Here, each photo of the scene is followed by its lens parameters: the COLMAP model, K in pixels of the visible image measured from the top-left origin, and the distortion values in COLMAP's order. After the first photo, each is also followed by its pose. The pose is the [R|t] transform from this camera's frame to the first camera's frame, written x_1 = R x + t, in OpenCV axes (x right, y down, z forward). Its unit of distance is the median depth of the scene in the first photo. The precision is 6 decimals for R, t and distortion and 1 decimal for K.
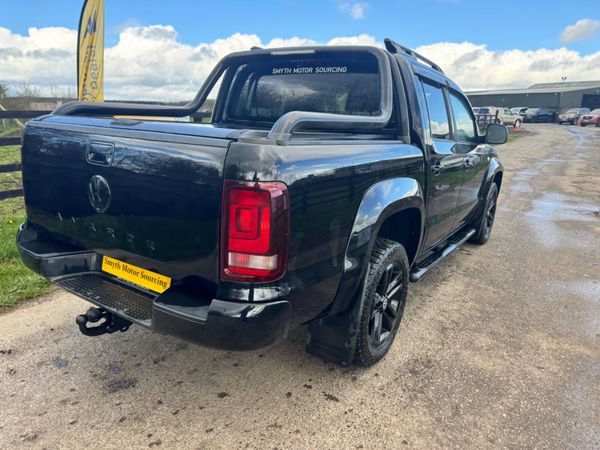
lens RADIAL K [[425.2, 0, 298.7], [0, 425.2, 227.7], [0, 0, 1]] dist [0.027471, -0.030933]
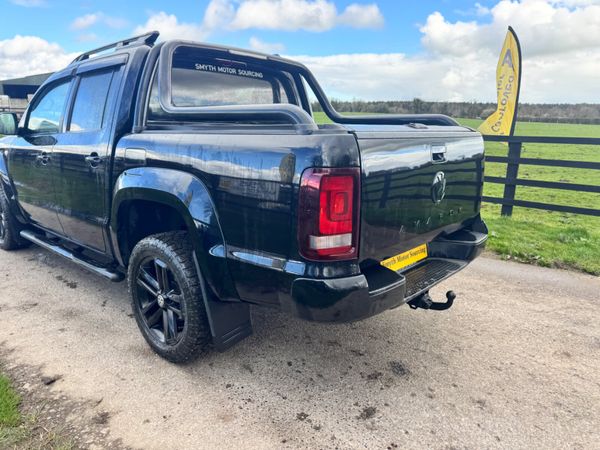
lens RADIAL K [[425.2, 0, 298.3], [0, 425.2, 228.3], [0, 0, 1]] dist [0.027471, -0.030933]
pose [[0.142113, -0.271422, 0.951911, -1.272481], [0.245584, 0.941272, 0.231725, -0.259388], [-0.958902, 0.200843, 0.200424, 0.878343]]
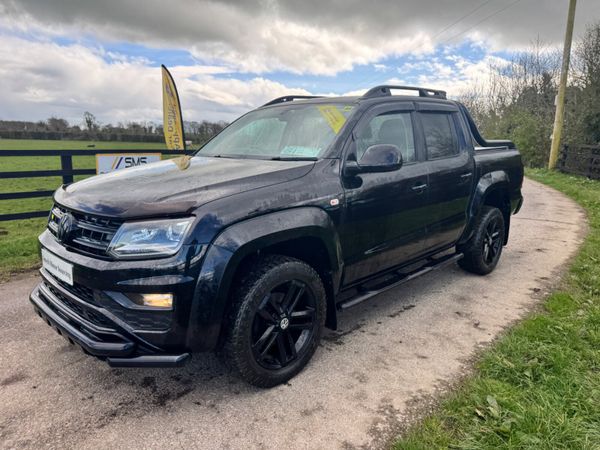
lens RADIAL K [[425.2, 0, 298.8], [0, 425.2, 219.0], [0, 0, 1]] dist [0.027471, -0.030933]
pose [[-0.980556, -0.080528, 0.178955, 0.078165], [0.004632, 0.902173, 0.431349, -0.852138], [-0.196184, 0.423790, -0.884259, 3.199087]]
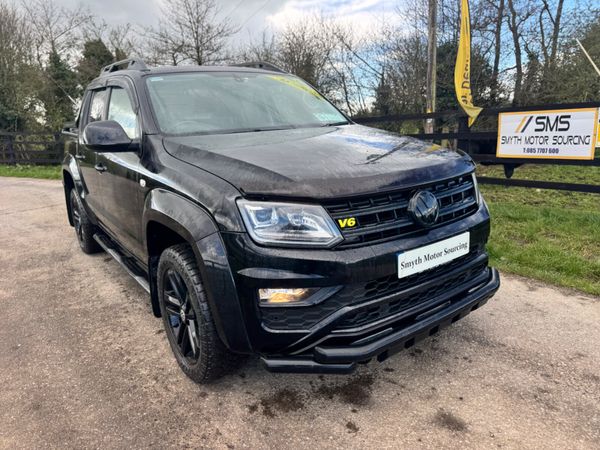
lens RADIAL K [[425.2, 0, 299.3], [0, 425.2, 220.7], [0, 0, 1]] dist [0.027471, -0.030933]
pose [[-0.357012, 0.200006, -0.912436, 1.612717], [-0.208446, 0.935118, 0.286537, -0.572950], [0.910545, 0.292491, -0.292158, 2.469582]]
